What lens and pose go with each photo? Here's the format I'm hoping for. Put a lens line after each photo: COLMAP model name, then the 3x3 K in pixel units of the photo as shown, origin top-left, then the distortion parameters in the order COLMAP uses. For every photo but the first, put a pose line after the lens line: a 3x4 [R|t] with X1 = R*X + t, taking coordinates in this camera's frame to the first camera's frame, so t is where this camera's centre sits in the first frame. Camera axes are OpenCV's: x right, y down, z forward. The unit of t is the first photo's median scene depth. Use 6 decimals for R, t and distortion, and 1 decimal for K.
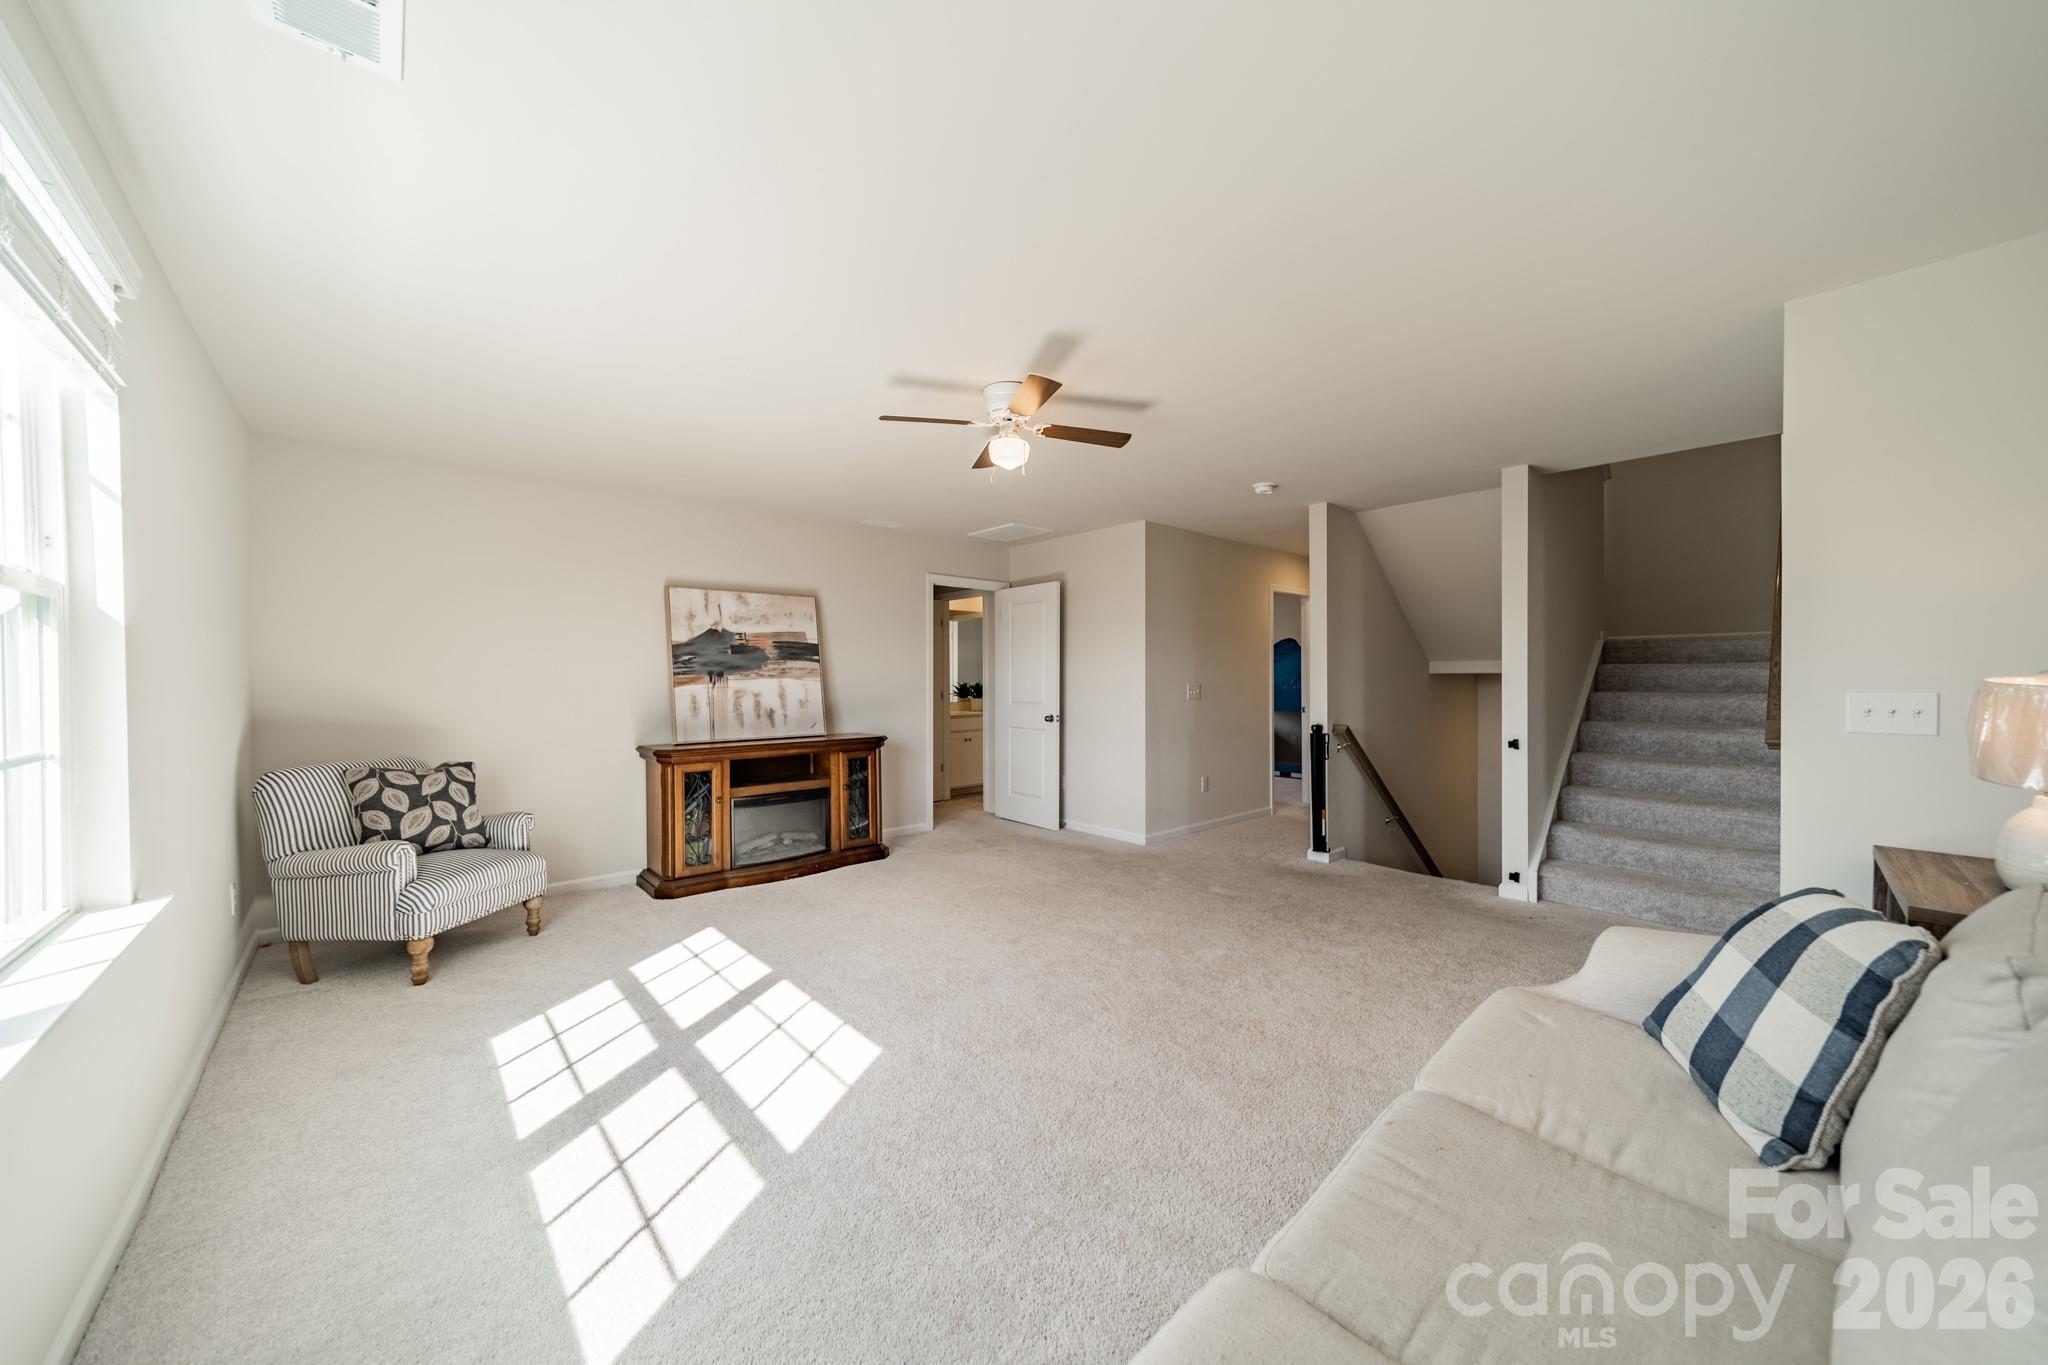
lens RADIAL K [[721.4, 0, 1028.9], [0, 721.4, 680.8], [0, 0, 1]] dist [0.007596, 0.000187]
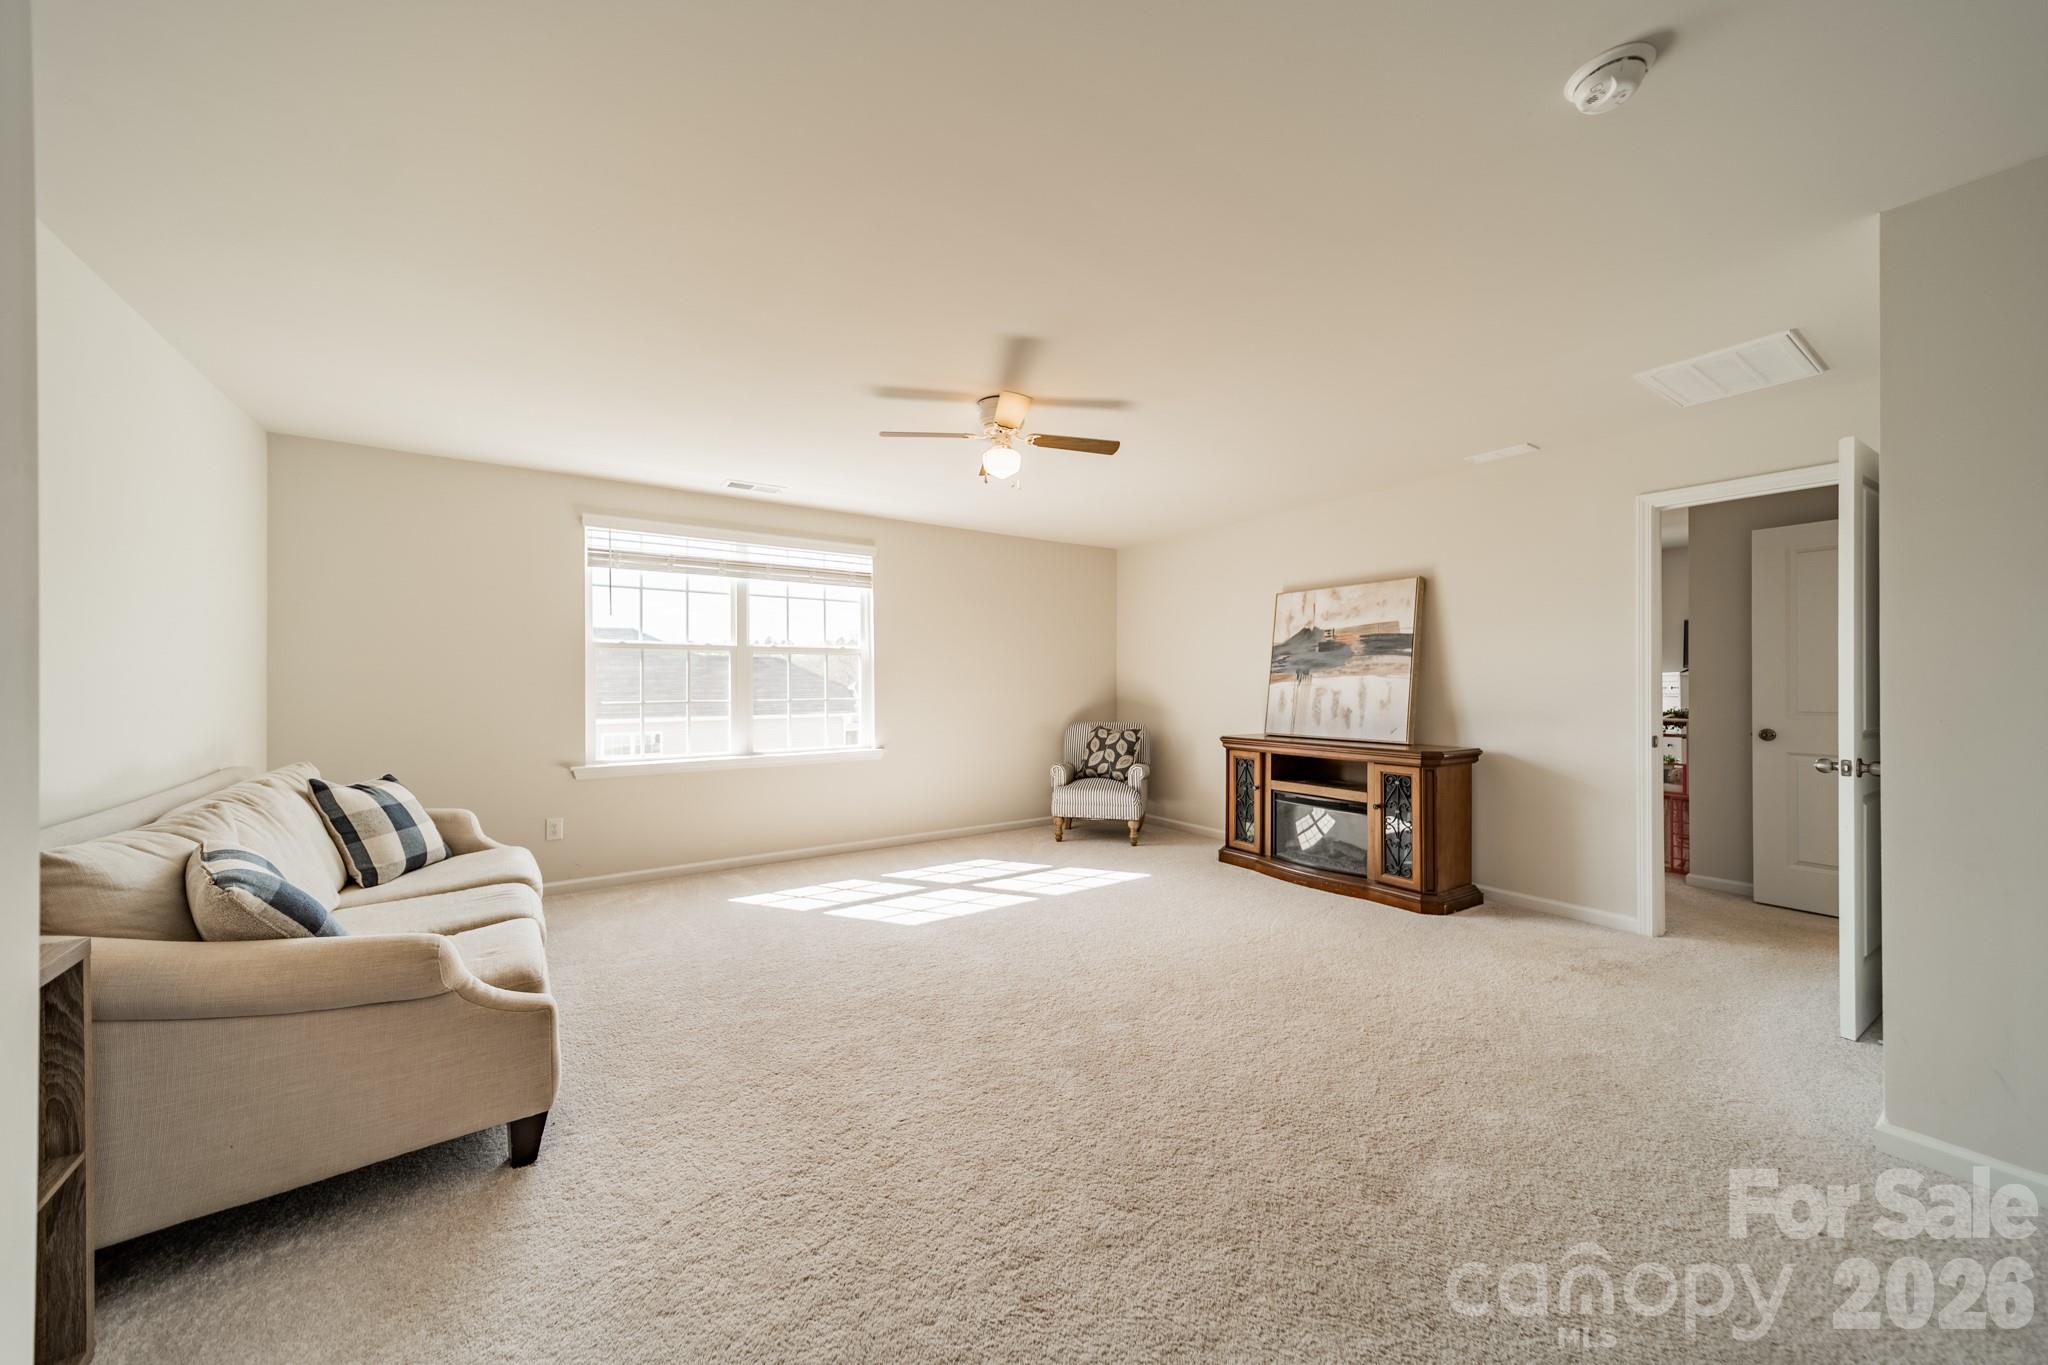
lens RADIAL K [[721.4, 0, 1028.9], [0, 721.4, 680.8], [0, 0, 1]] dist [0.007596, 0.000187]
pose [[-0.123303, 0.001140, -0.992368, 0.648586], [-0.000615, 0.999999, 0.001225, 0.002450], [0.992369, 0.000762, -0.123302, 0.743894]]
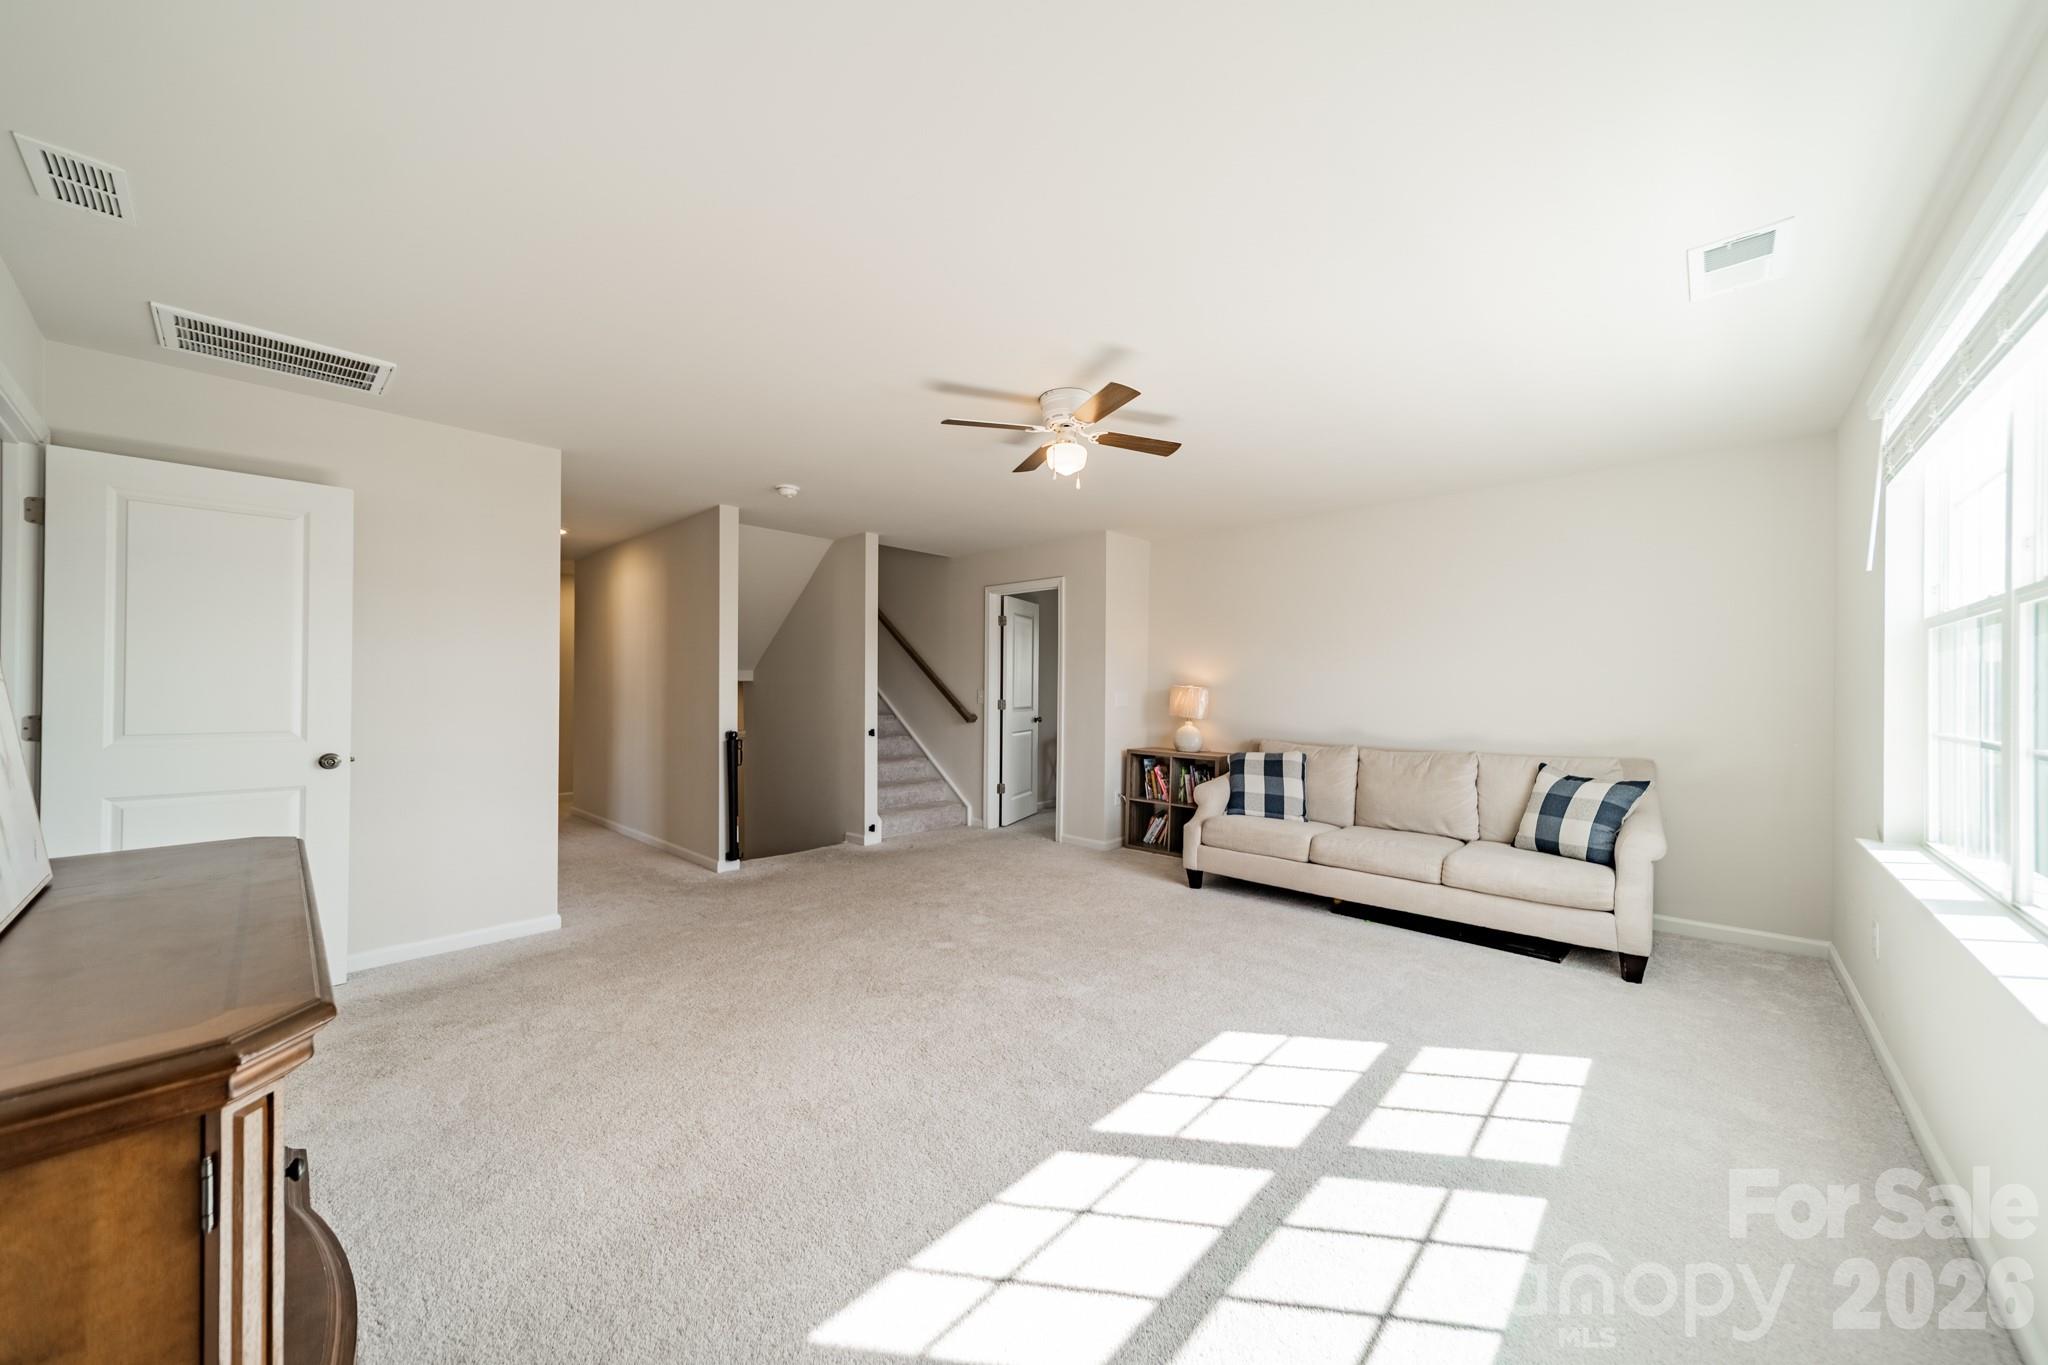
lens RADIAL K [[725.7, 0, 1021.0], [0, 725.7, 687.6], [0, 0, 1]] dist [0.001881, 0.000070]
pose [[-0.081855, 0.002506, 0.996641, -0.649897], [0.000345, 0.999997, -0.002486, 0.003819], [-0.996644, 0.000140, -0.081855, 0.724965]]
